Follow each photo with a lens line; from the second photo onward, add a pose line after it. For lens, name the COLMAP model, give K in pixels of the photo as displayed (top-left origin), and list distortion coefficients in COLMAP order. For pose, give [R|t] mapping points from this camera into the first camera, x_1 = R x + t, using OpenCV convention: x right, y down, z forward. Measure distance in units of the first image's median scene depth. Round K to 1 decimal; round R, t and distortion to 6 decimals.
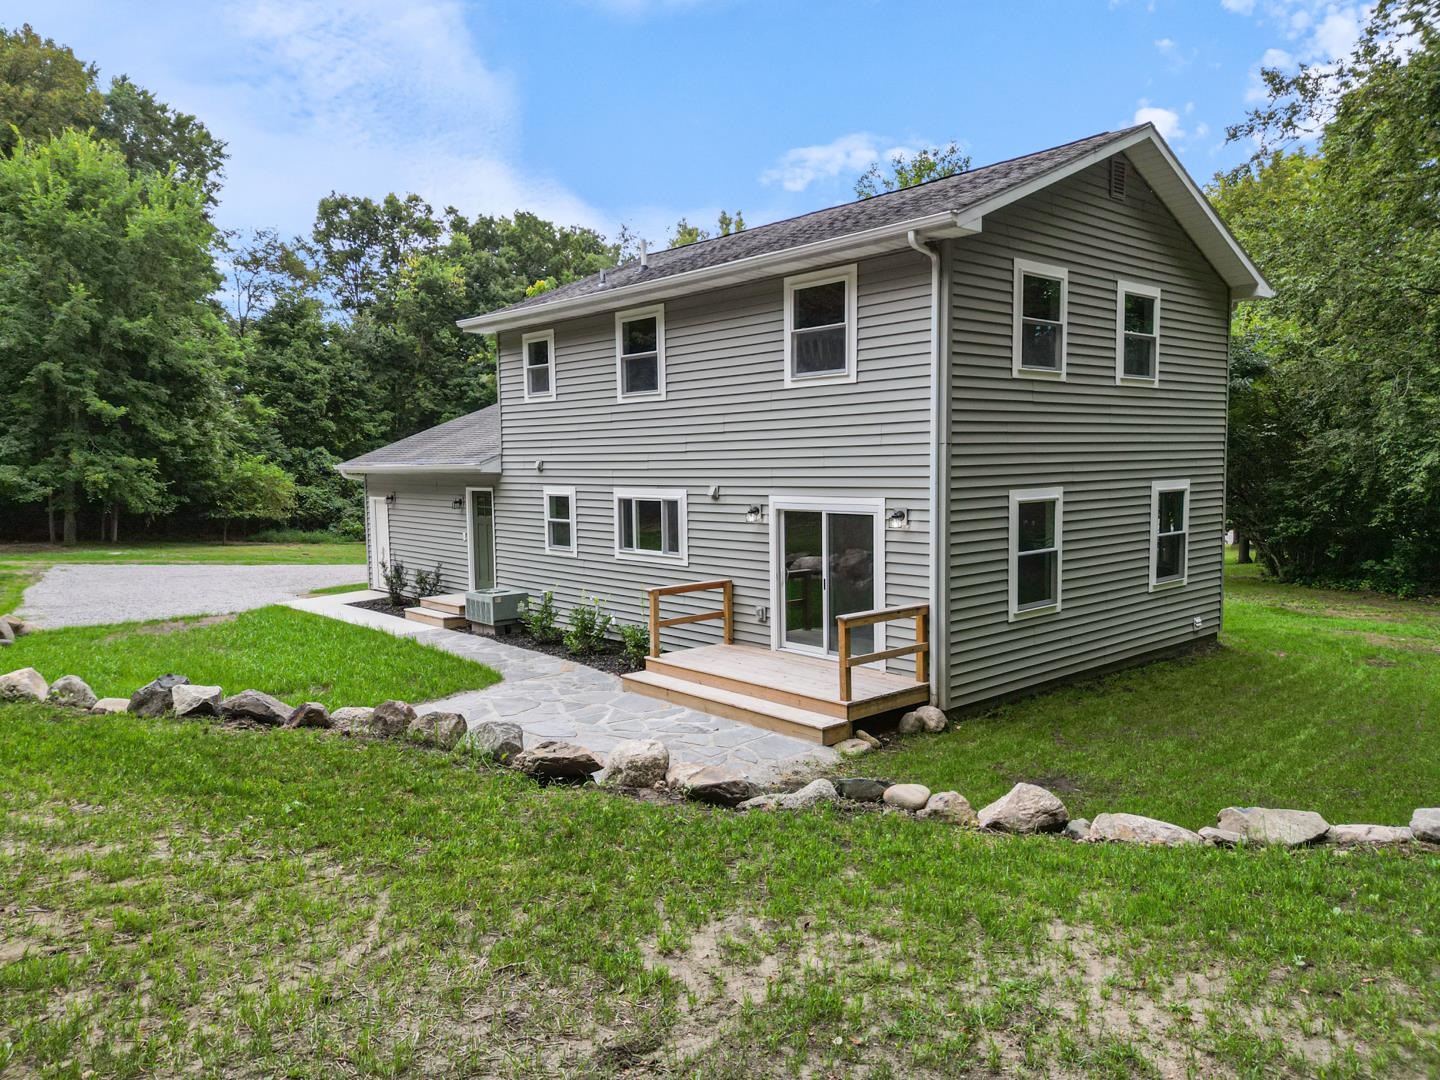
lens RADIAL K [[992.0, 0, 720.0], [0, 992.0, 540.0], [0, 0, 1]] dist [0.039312, -0.000805]
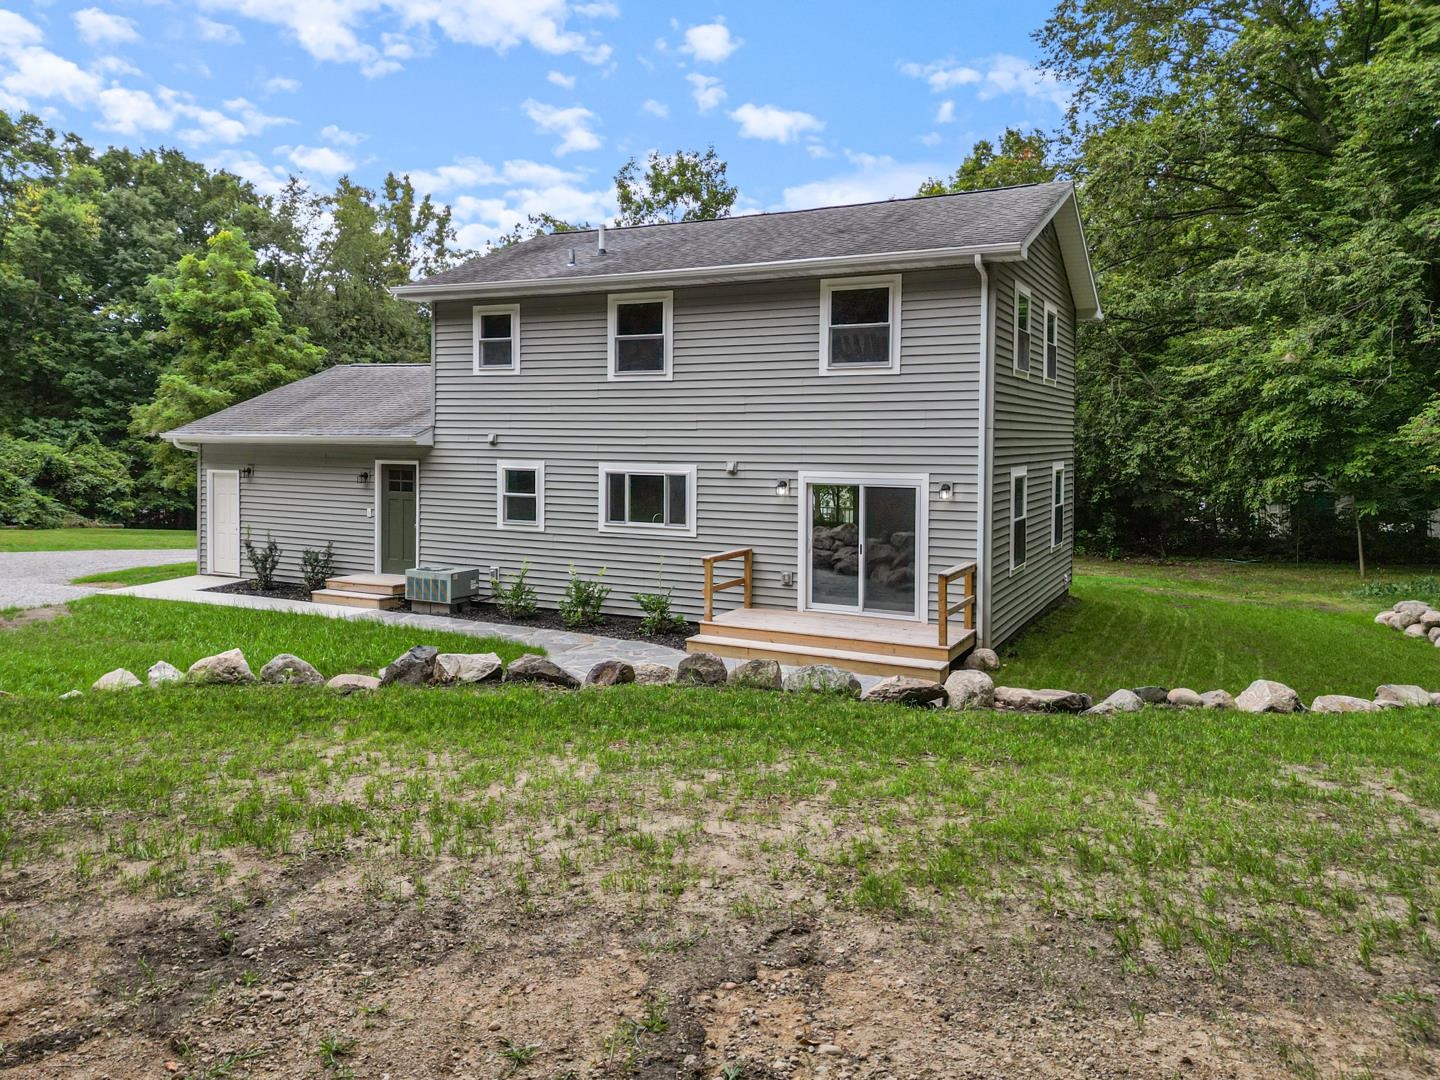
lens RADIAL K [[1025.4, 0, 716.0], [0, 1025.4, 464.0], [0, 0, 1]] dist [0.025738, -0.006638]
pose [[0.936307, 0.011548, 0.350994, -0.394700], [0.008129, 0.998479, -0.054537, 0.008416], [-0.351090, 0.053917, 0.934788, -0.033909]]
